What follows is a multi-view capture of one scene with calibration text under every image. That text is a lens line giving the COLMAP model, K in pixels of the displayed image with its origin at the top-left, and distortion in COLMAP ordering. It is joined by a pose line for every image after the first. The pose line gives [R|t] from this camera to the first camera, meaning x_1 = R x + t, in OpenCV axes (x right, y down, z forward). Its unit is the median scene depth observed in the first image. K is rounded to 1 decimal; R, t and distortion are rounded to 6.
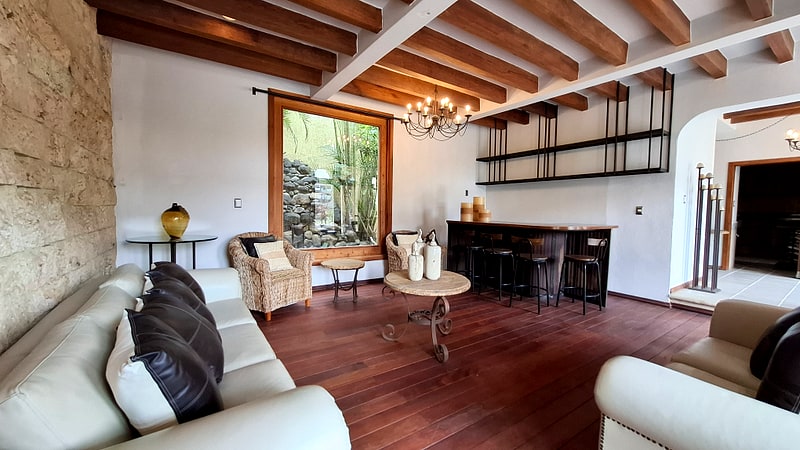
lens RADIAL K [[313.7, 0, 400.0], [0, 313.7, 225.0], [0, 0, 1]] dist [-0.011782, 0.000217]
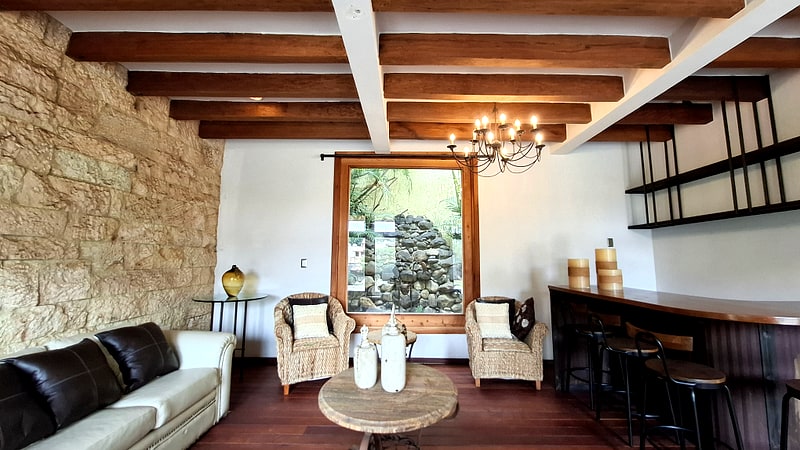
lens RADIAL K [[313.7, 0, 400.0], [0, 313.7, 225.0], [0, 0, 1]] dist [-0.011782, 0.000217]
pose [[0.826228, -0.074121, -0.558438, 0.270663], [-0.020860, 0.986601, -0.161812, -0.027901], [0.562949, 0.145343, 0.813611, 0.258059]]
